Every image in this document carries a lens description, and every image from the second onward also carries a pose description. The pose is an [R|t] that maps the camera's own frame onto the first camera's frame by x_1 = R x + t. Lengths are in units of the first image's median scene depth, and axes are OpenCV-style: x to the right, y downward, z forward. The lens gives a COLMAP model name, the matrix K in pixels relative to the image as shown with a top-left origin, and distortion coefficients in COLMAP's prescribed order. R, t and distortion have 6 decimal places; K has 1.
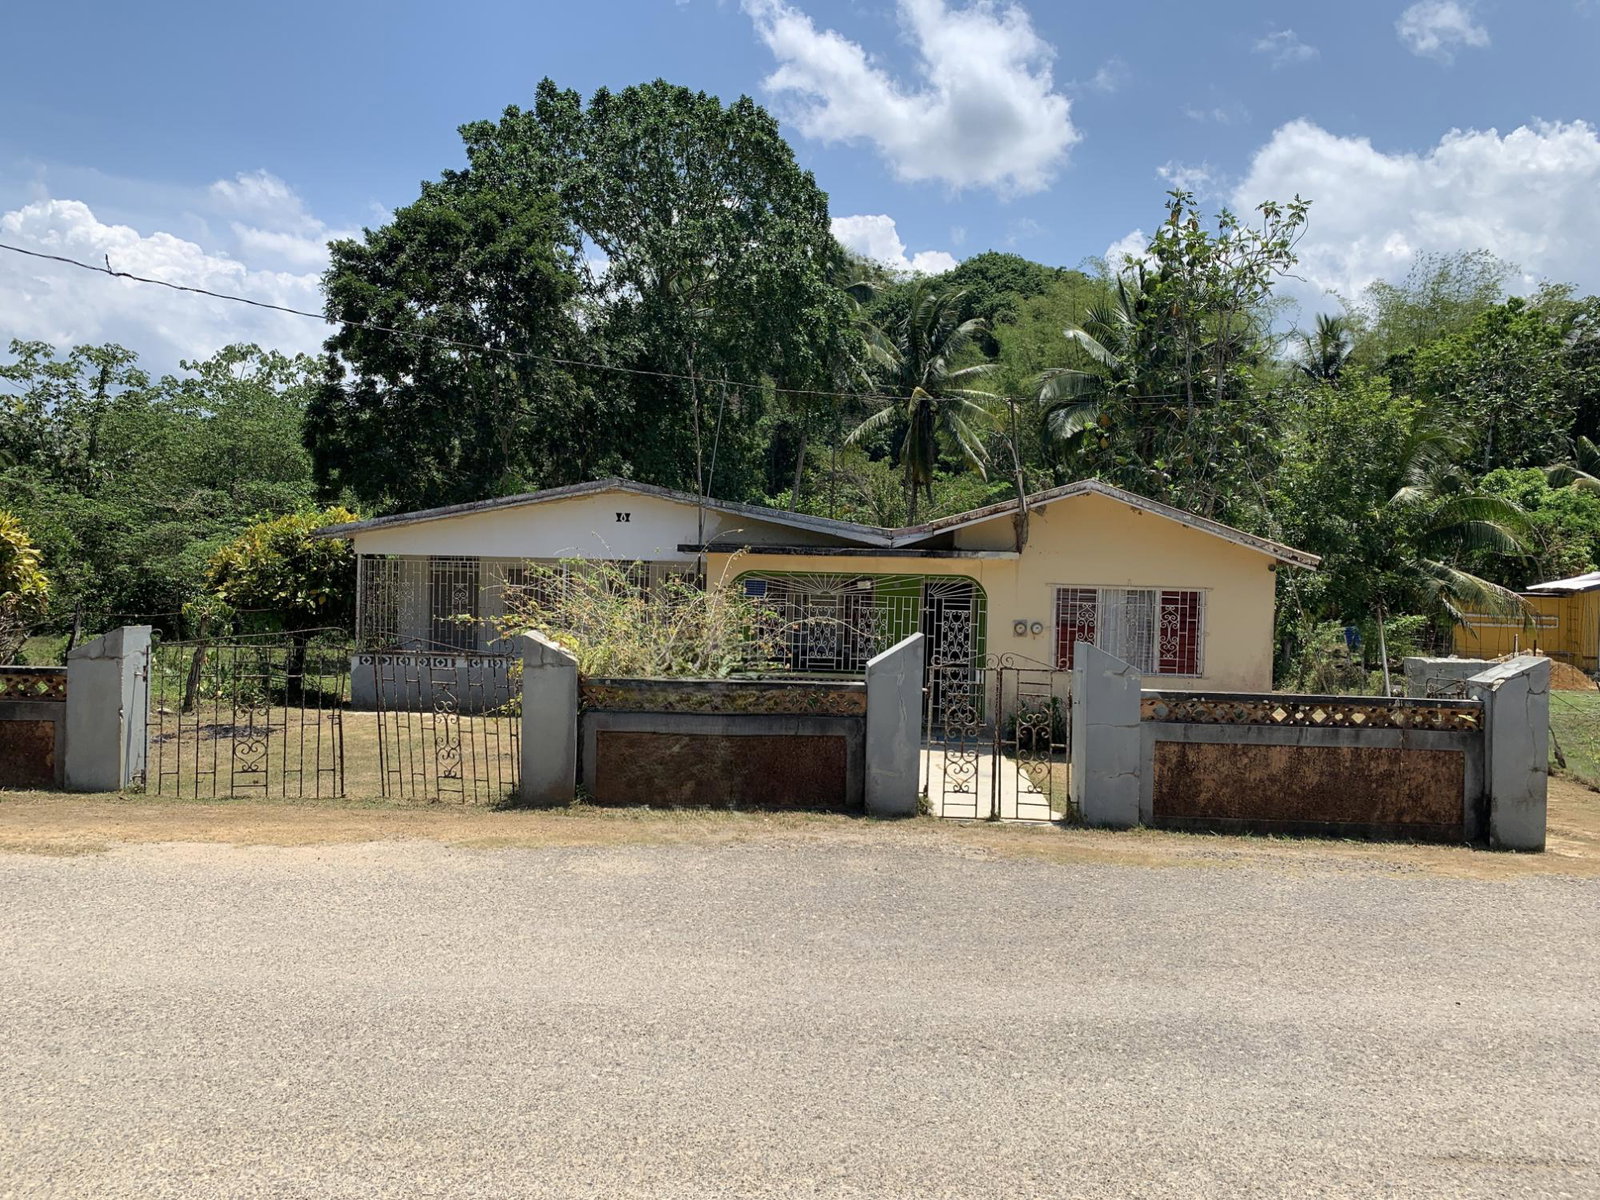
lens RADIAL K [[1217.3, 0, 793.3], [0, 1217.3, 584.7], [0, 0, 1]] dist [0.084583, -0.138626]
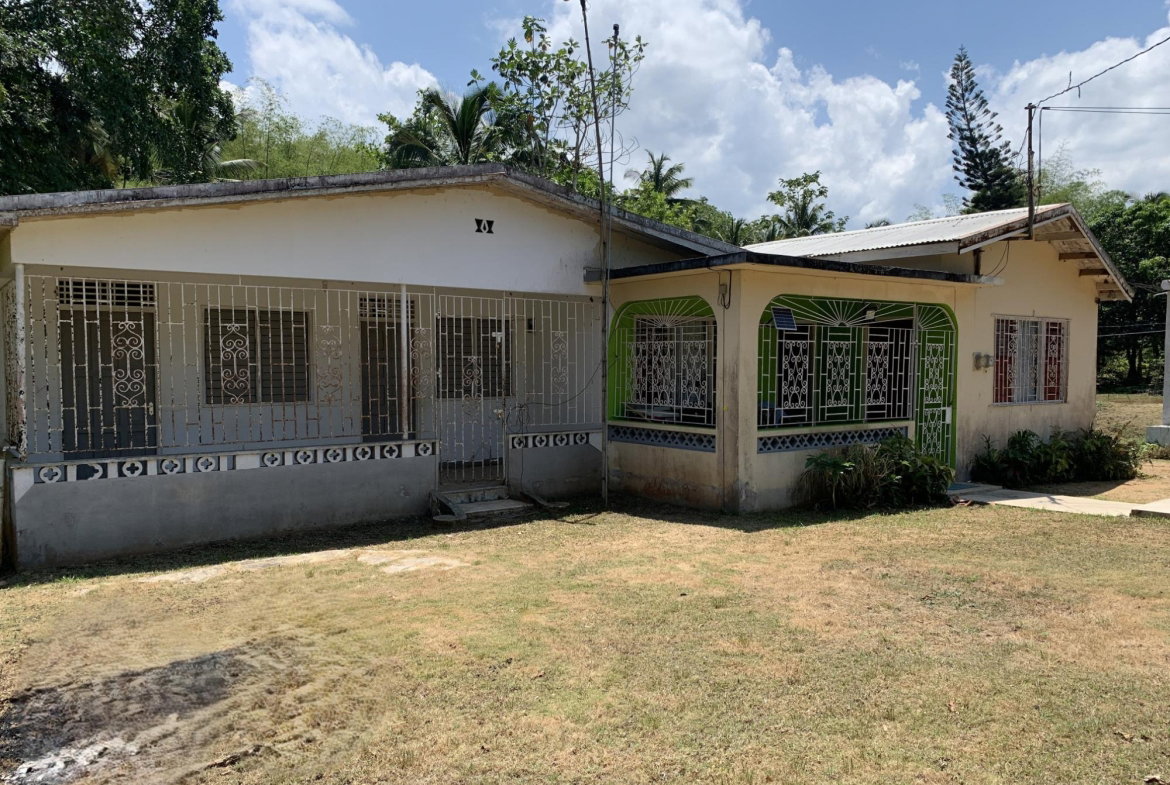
lens RADIAL K [[892.9, 0, 586.5], [0, 892.9, 402.4], [0, 0, 1]] dist [0.050328, -0.082776]
pose [[0.751249, -0.054147, 0.657794, -0.491258], [0.033457, 0.998472, 0.043979, 0.026304], [-0.659171, -0.011031, 0.751913, 0.666319]]
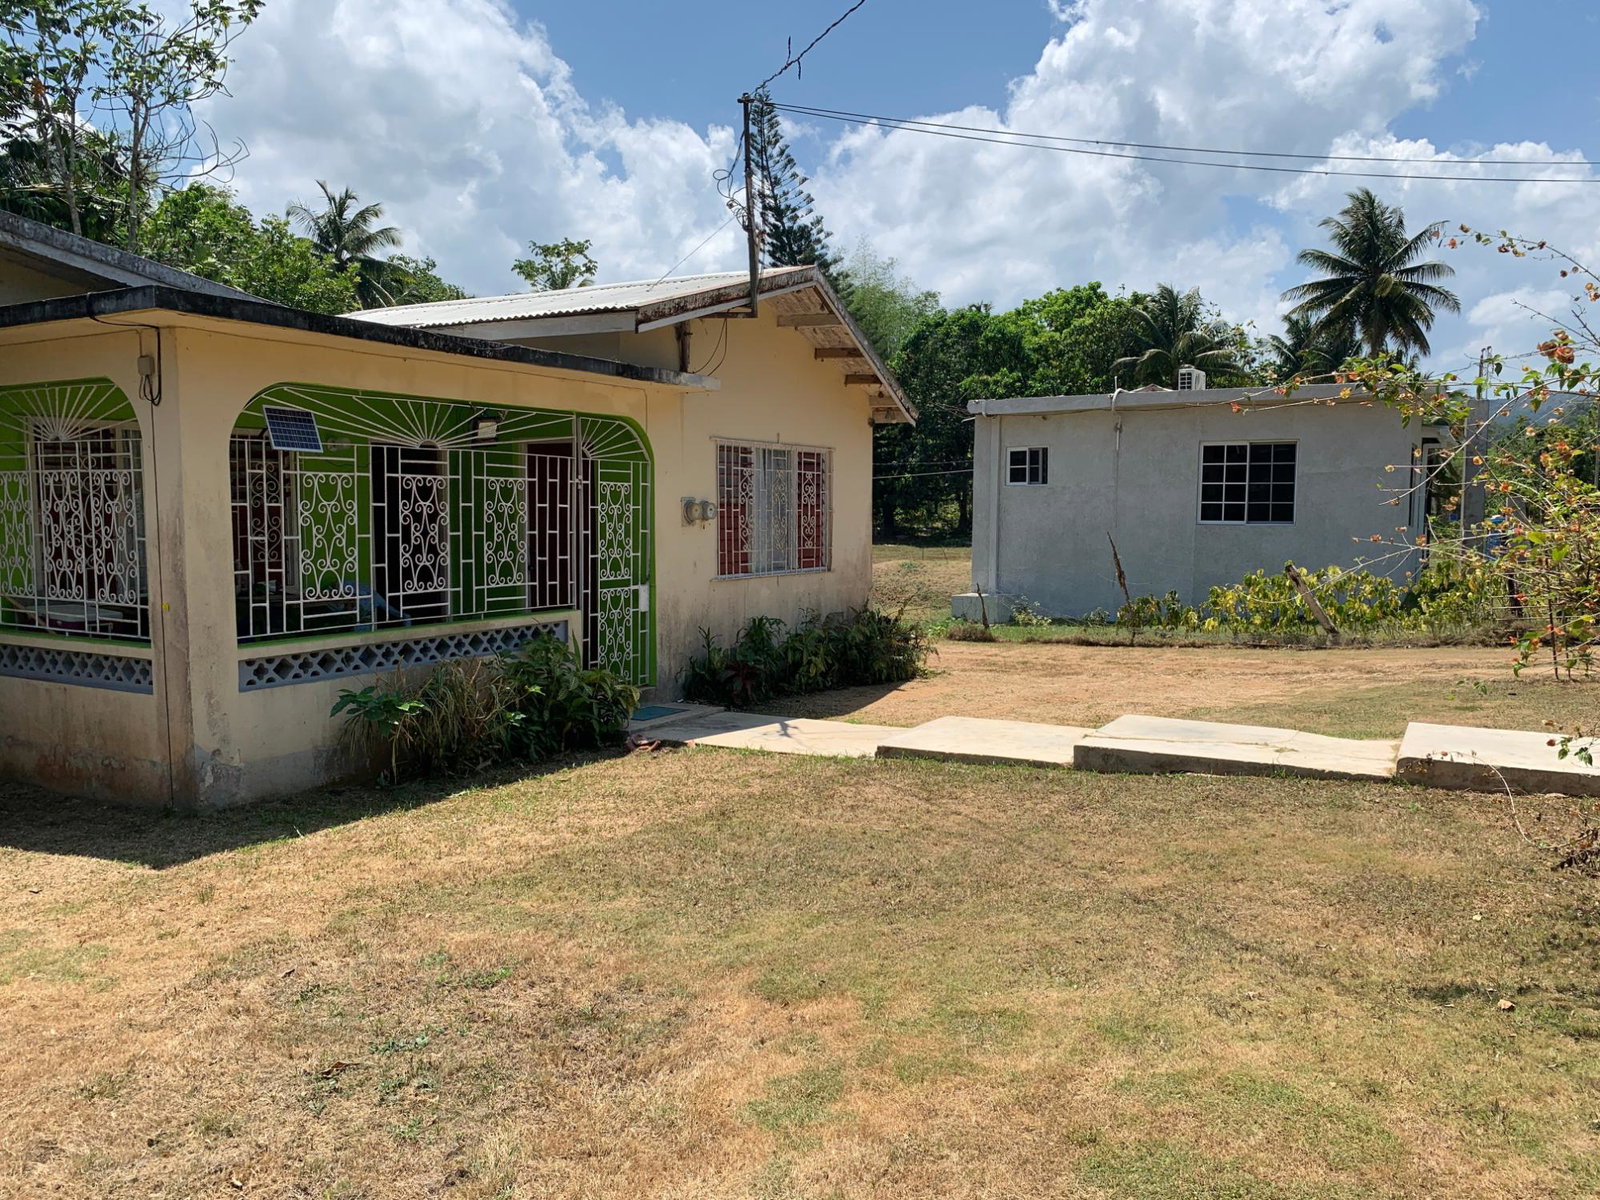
lens RADIAL K [[1216.4, 0, 811.3], [0, 1216.4, 622.8], [0, 0, 1]] dist [0.088712, -0.156778]
pose [[0.423960, -0.110237, 0.898947, -0.324795], [0.030581, 0.993741, 0.107439, 0.027437], [-0.905165, -0.018060, 0.424677, 0.681088]]
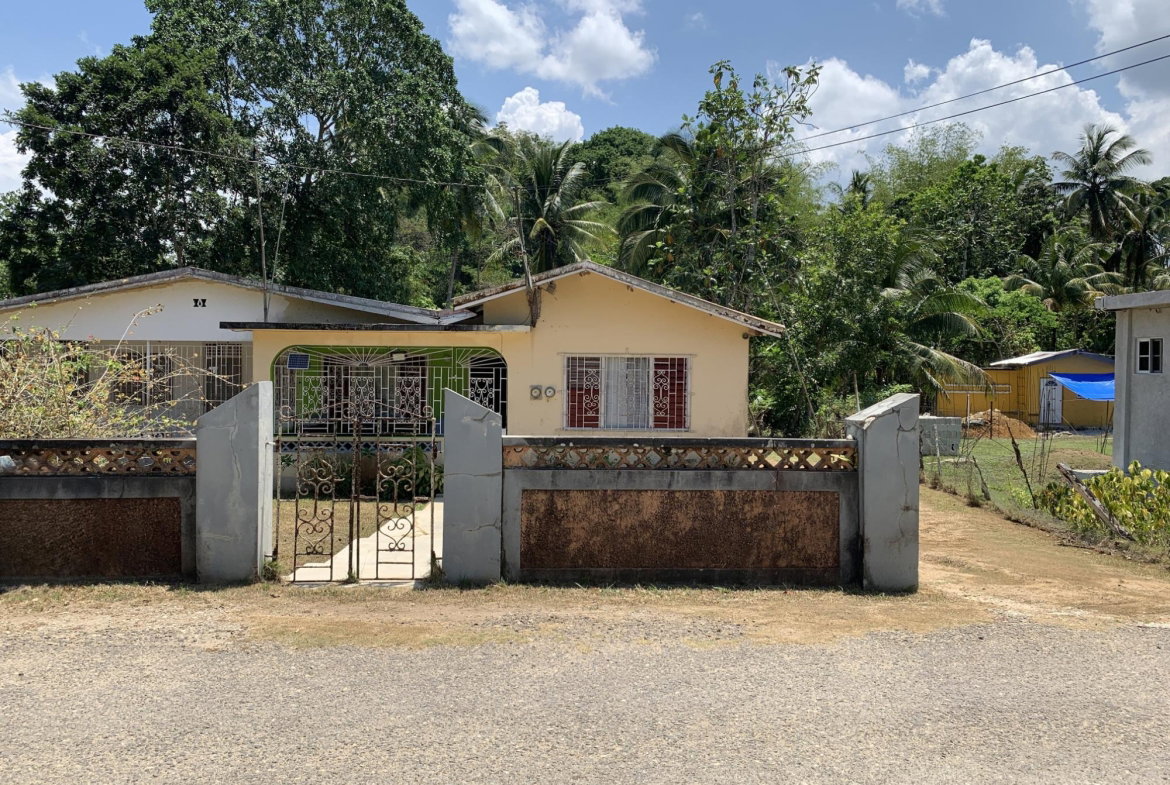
lens RADIAL K [[886.2, 0, 579.9], [0, 886.2, 381.2], [0, 0, 1]] dist [0.119255, -0.225495]
pose [[0.995292, -0.018257, 0.095186, 0.145999], [0.017852, 0.999828, 0.005102, 0.021333], [-0.095263, -0.003378, 0.995446, 0.163987]]
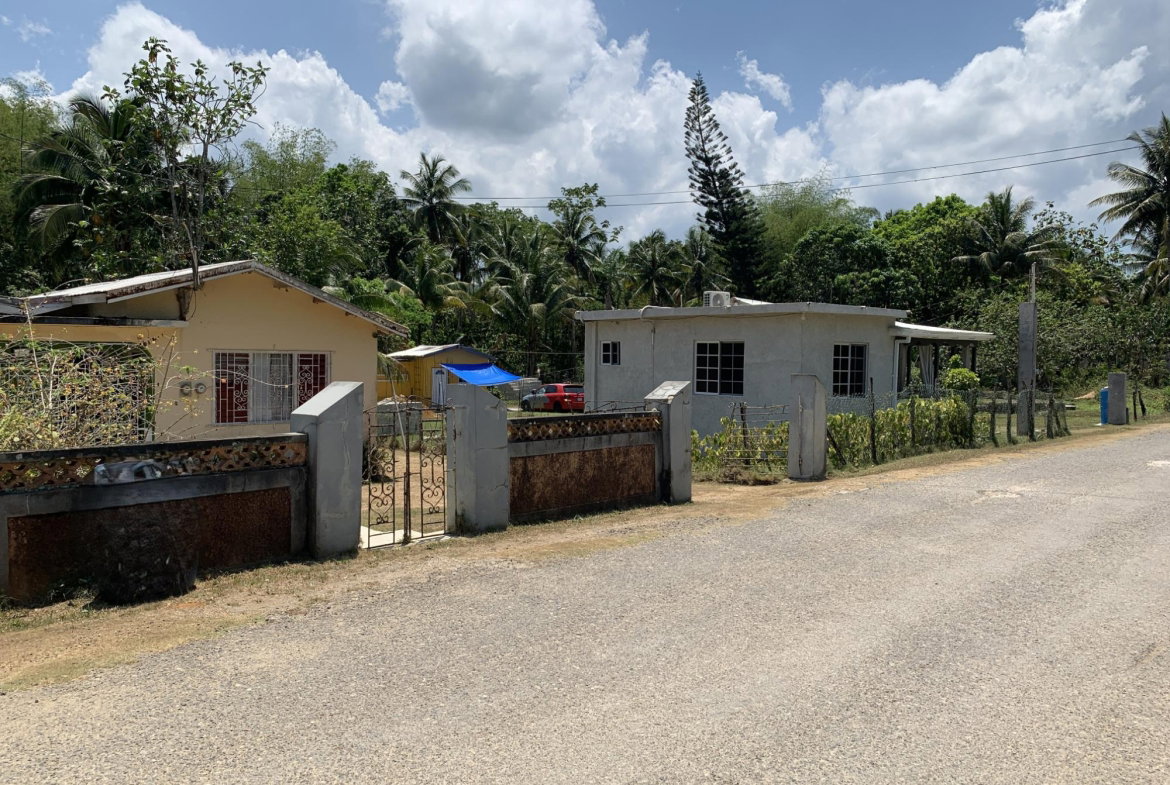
lens RADIAL K [[891.2, 0, 580.6], [0, 891.2, 380.4], [0, 0, 1]] dist [0.061065, -0.079144]
pose [[0.668364, -0.037786, 0.742874, -0.184160], [0.021911, 0.999276, 0.031115, 0.009683], [-0.743511, -0.004519, 0.668708, 0.169006]]
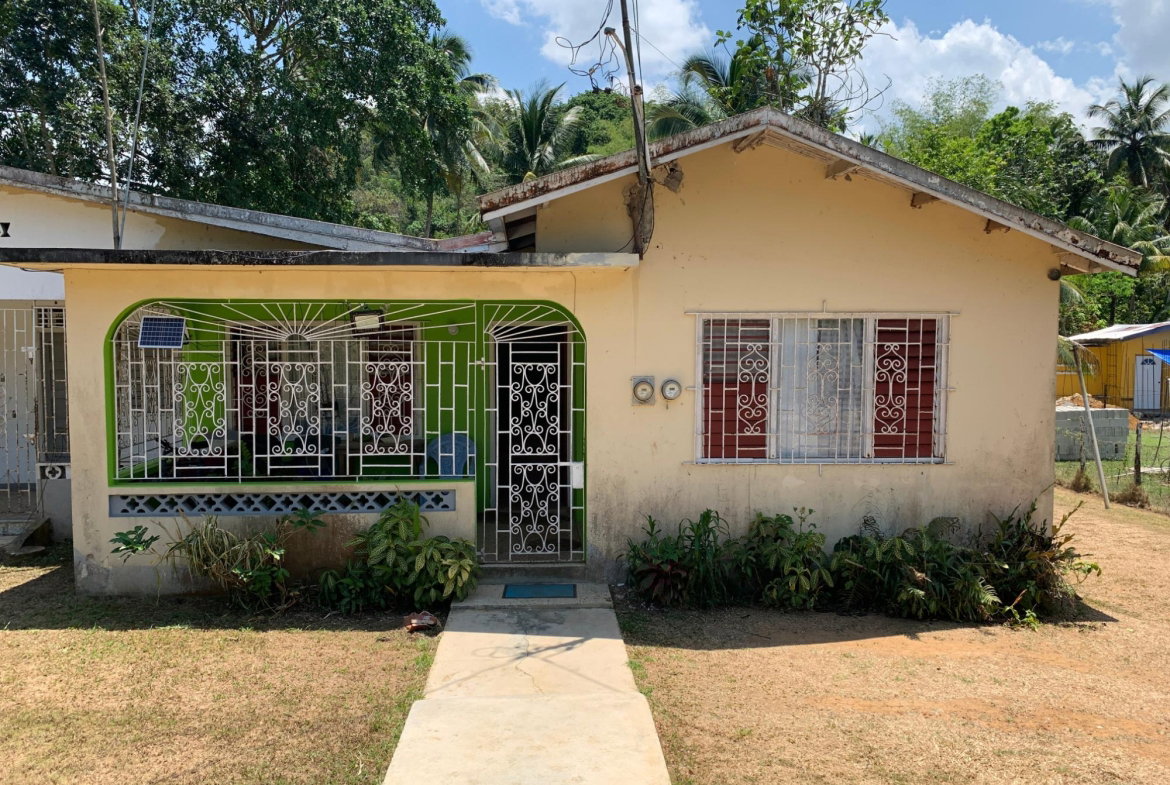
lens RADIAL K [[885.5, 0, 584.8], [0, 885.5, 398.2], [0, 0, 1]] dist [0.072850, -0.098805]
pose [[0.990099, -0.033614, 0.136289, 0.100143], [0.027692, 0.998598, 0.045116, 0.019463], [-0.137614, -0.040895, 0.989641, 0.580925]]
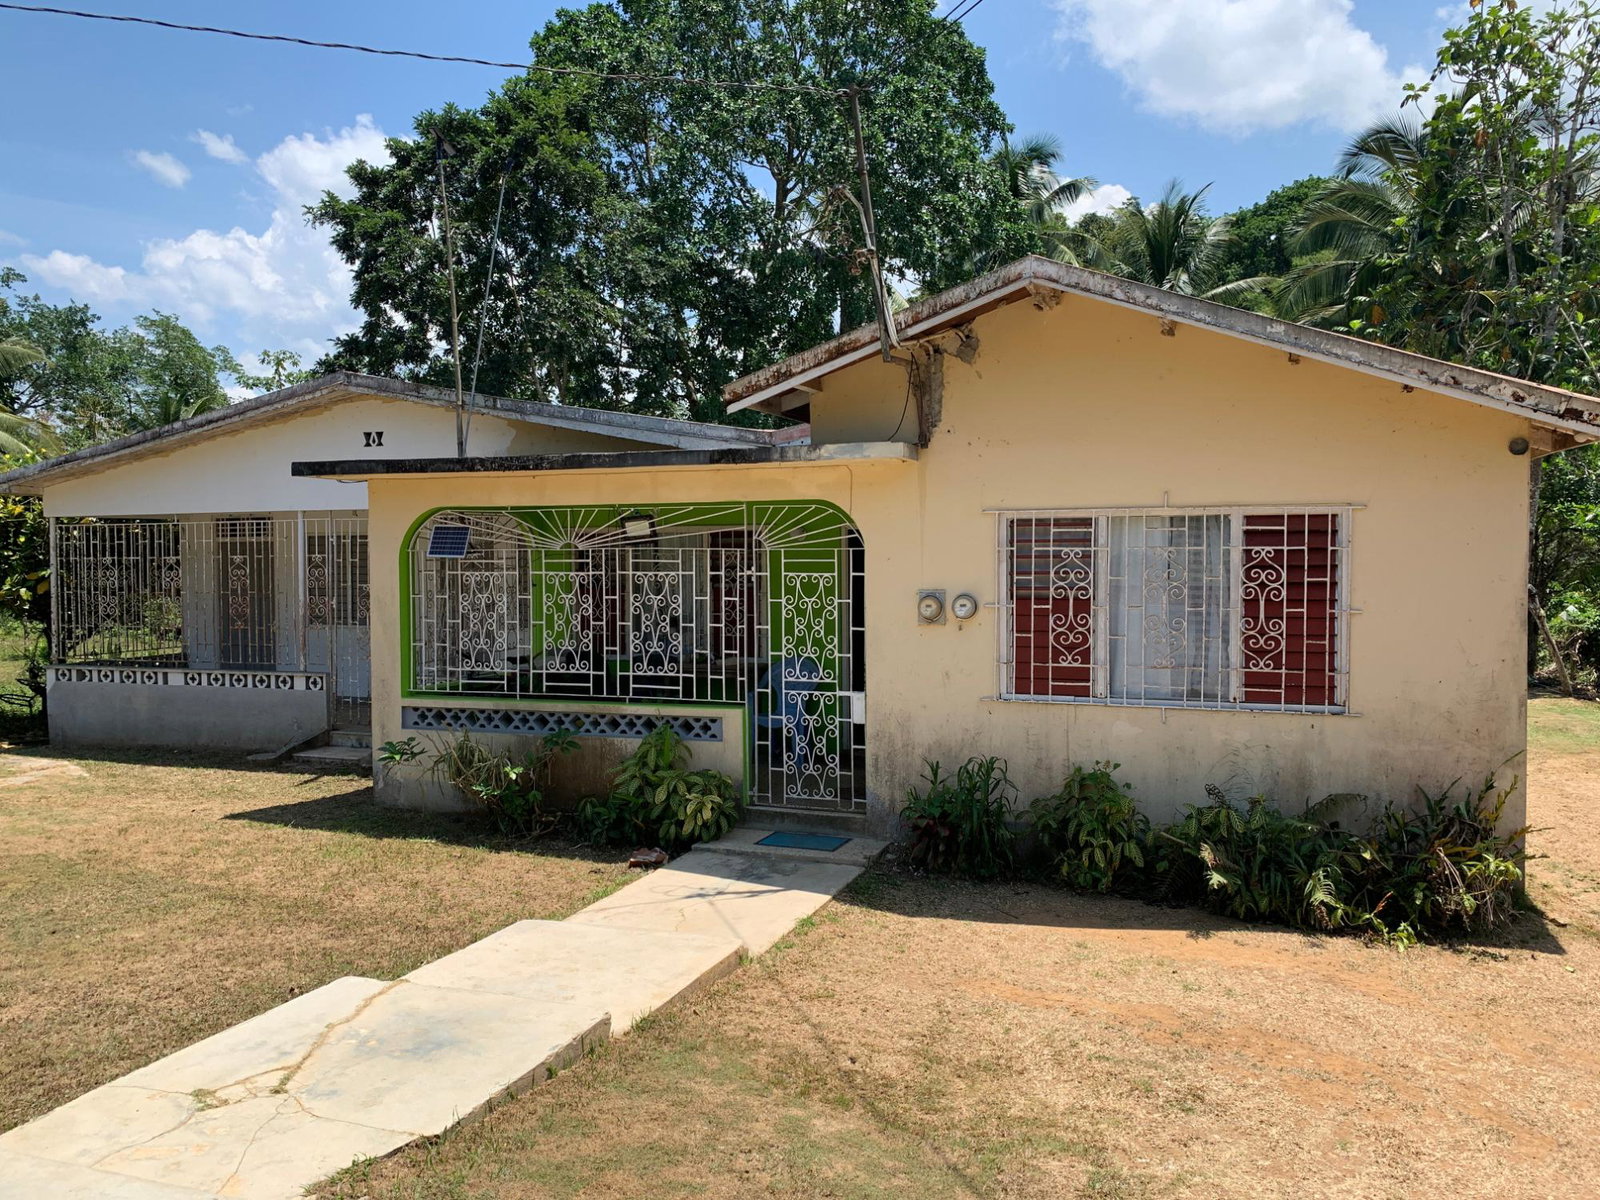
lens RADIAL K [[1218.6, 0, 806.4], [0, 1218.6, 594.1], [0, 0, 1]] dist [0.099847, -0.160151]
pose [[0.966079, -0.021771, -0.257329, 0.256661], [0.024697, 0.999662, 0.008143, 0.025315], [0.257065, -0.014222, 0.966290, 0.524492]]
